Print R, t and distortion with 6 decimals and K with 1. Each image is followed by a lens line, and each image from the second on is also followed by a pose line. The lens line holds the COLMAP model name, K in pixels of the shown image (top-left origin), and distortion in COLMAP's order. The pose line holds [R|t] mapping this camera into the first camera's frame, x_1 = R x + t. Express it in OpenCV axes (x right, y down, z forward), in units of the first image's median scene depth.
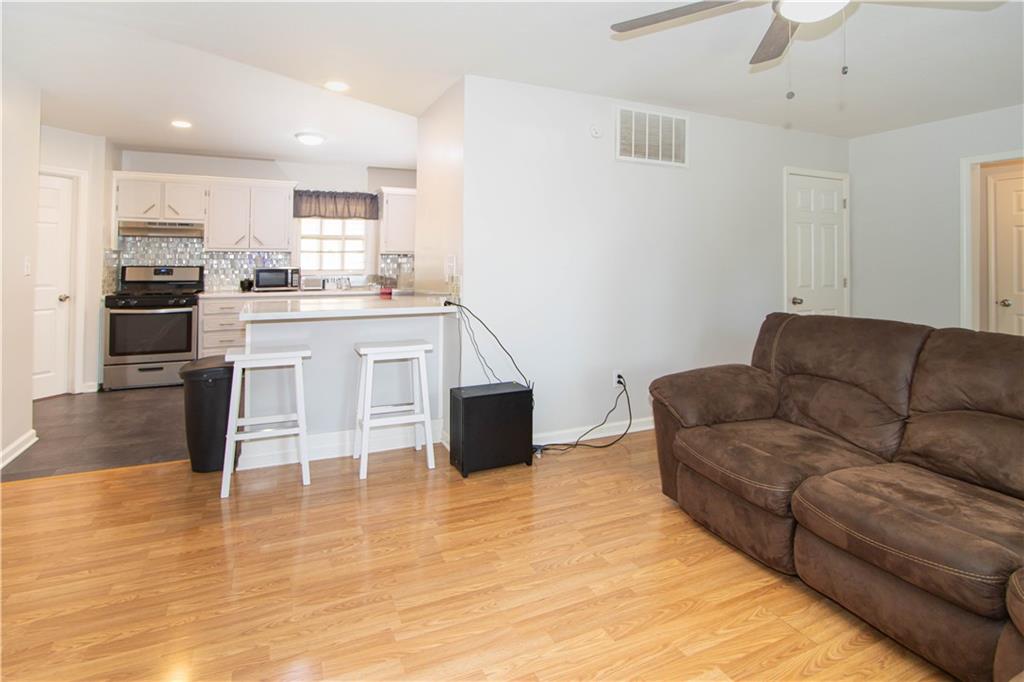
lens RADIAL K [[476.5, 0, 466.9], [0, 476.5, 252.9], [0, 0, 1]] dist [0.000025, -0.000911]
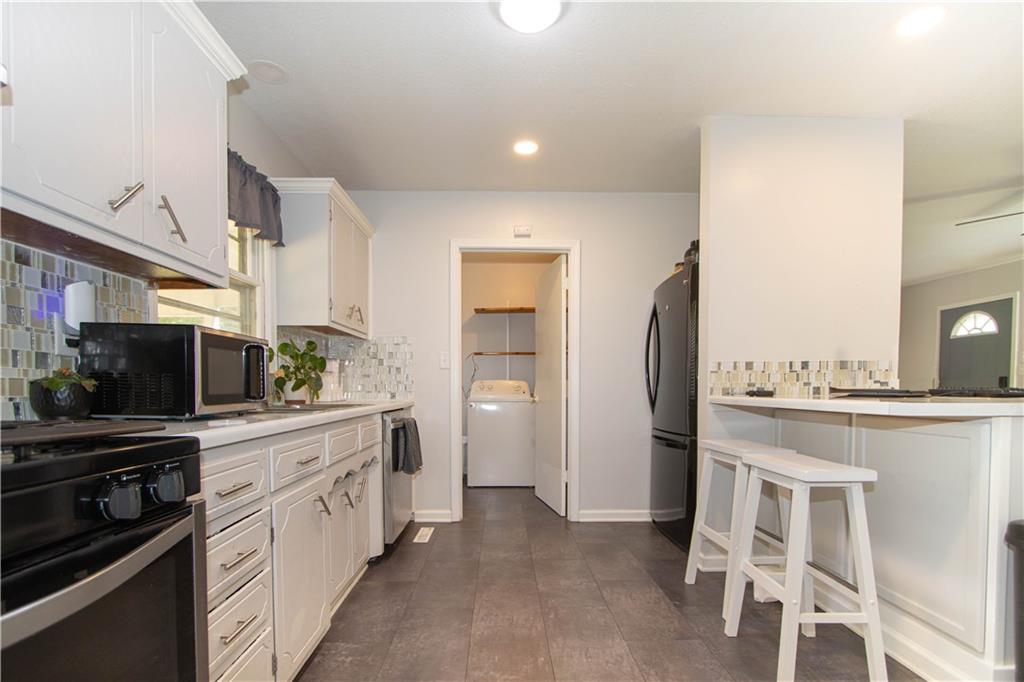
lens RADIAL K [[504.4, 0, 494.5], [0, 504.4, 405.8], [0, 0, 1]] dist [-0.000043, 0.000257]
pose [[0.367054, -0.040196, 0.929331, -0.923886], [-0.012159, 0.998773, 0.048002, 0.084658], [-0.930120, -0.028919, 0.366115, 1.075349]]
